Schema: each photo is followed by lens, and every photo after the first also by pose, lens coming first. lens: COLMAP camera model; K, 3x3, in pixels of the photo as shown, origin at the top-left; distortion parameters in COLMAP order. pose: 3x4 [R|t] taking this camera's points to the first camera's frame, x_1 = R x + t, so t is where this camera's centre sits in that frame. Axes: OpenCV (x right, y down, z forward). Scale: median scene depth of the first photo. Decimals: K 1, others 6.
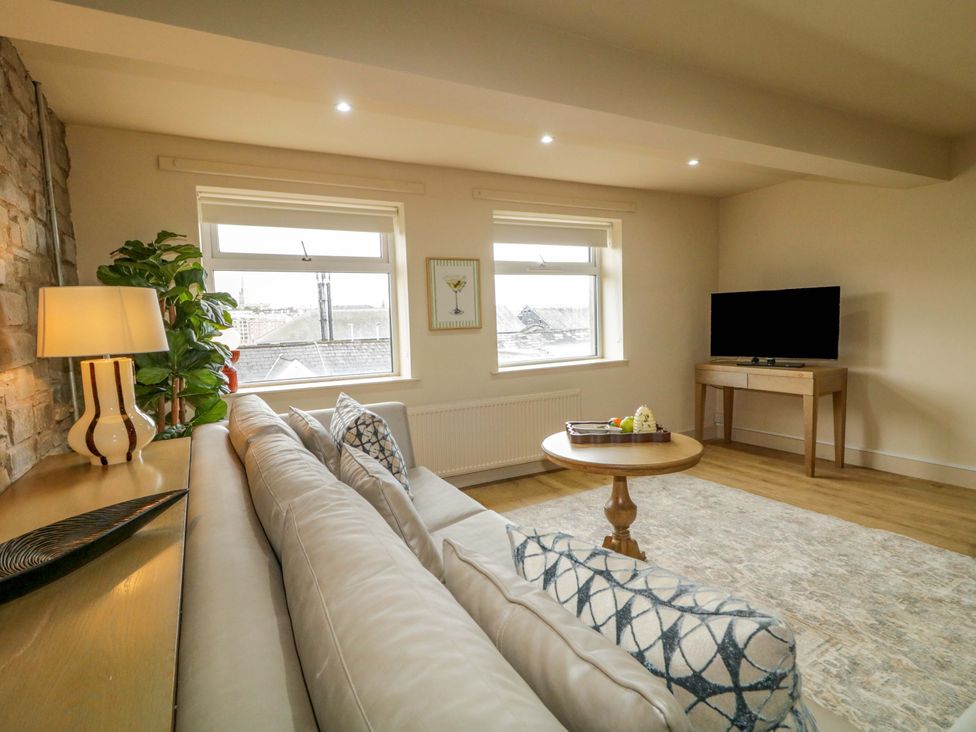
lens RADIAL K [[505.9, 0, 495.2], [0, 505.9, 359.4], [0, 0, 1]] dist [0.002185, -0.001122]
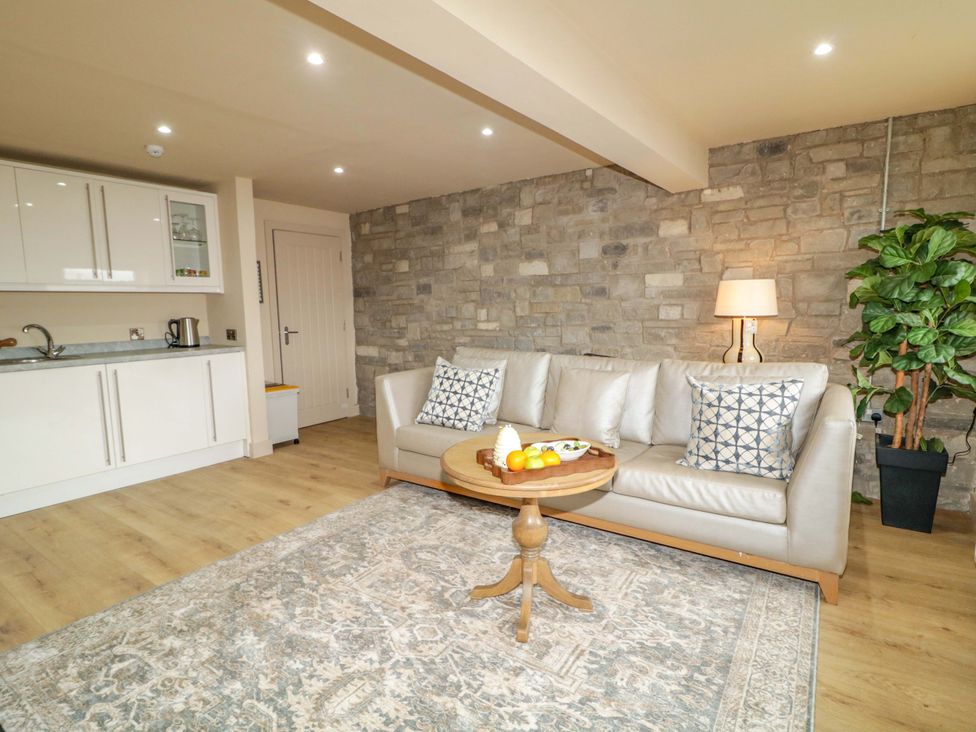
lens RADIAL K [[505.9, 0, 492.5], [0, 505.9, 359.8], [0, 0, 1]] dist [0.002185, -0.001122]
pose [[-0.899037, 0.097170, -0.426955, 0.548153], [0.012907, 0.980523, 0.195978, -0.141920], [0.437683, 0.170680, -0.882781, 1.419463]]
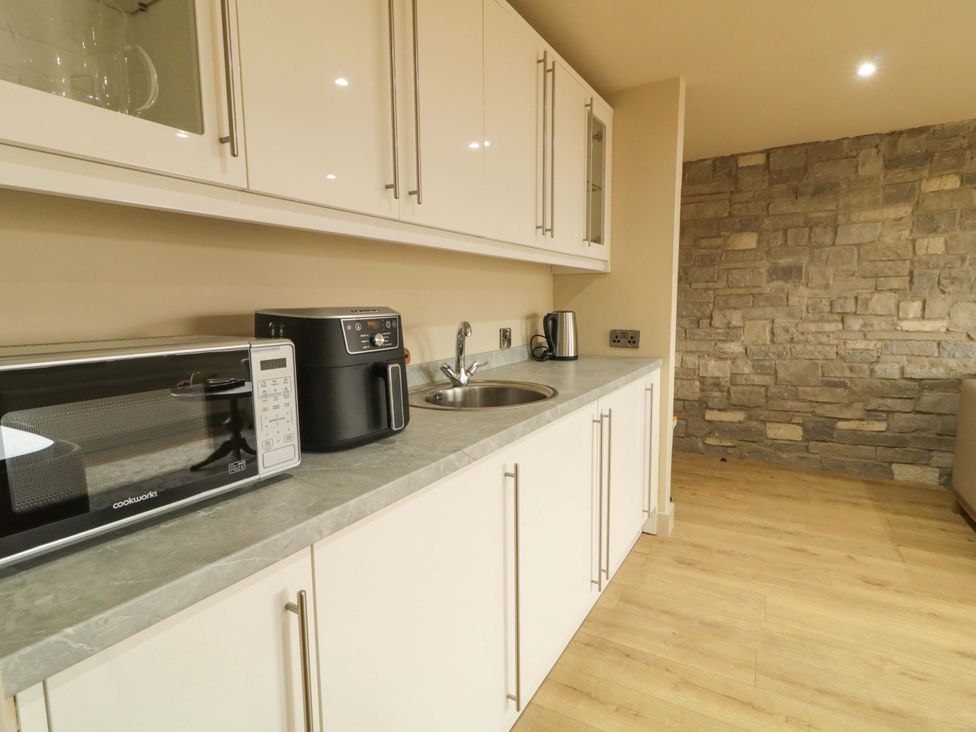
lens RADIAL K [[505.9, 0, 491.1], [0, 505.9, 358.0], [0, 0, 1]] dist [0.002185, -0.001122]
pose [[-0.853964, 0.101143, -0.510407, 1.298877], [-0.003338, 0.979841, 0.199750, -0.081411], [0.520322, 0.172283, -0.836411, 0.388298]]
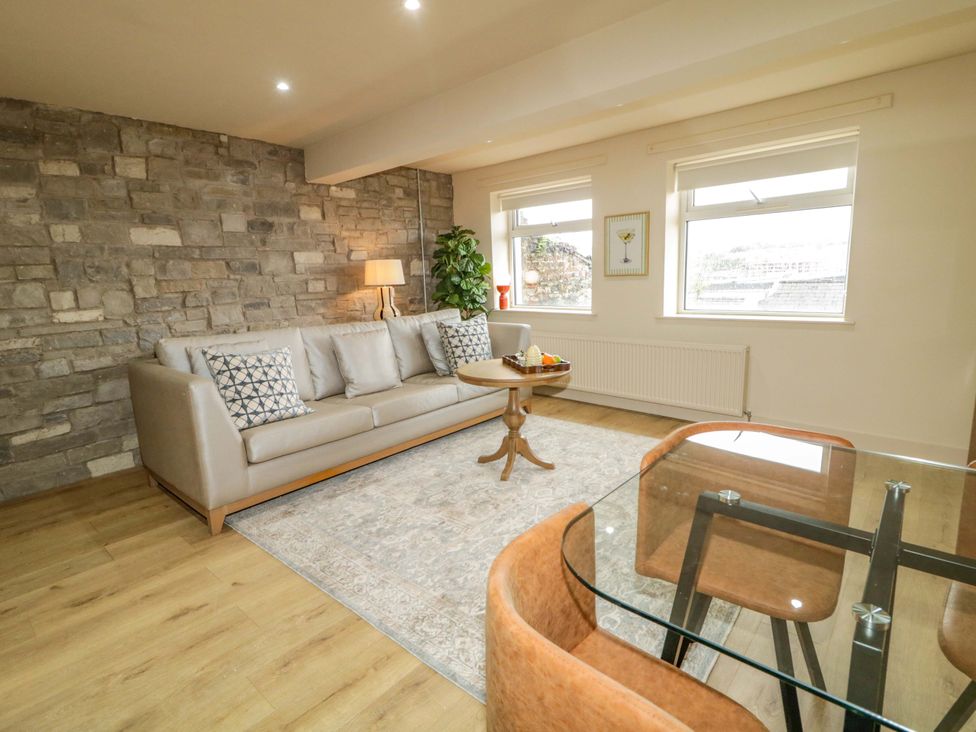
lens RADIAL K [[505.9, 0, 496.6], [0, 505.9, 359.8], [0, 0, 1]] dist [0.002185, -0.001122]
pose [[0.333032, 0.182760, -0.925034, 1.220019], [-0.051205, 0.983094, 0.175796, -0.075282], [0.941524, -0.011180, 0.336760, 0.411111]]
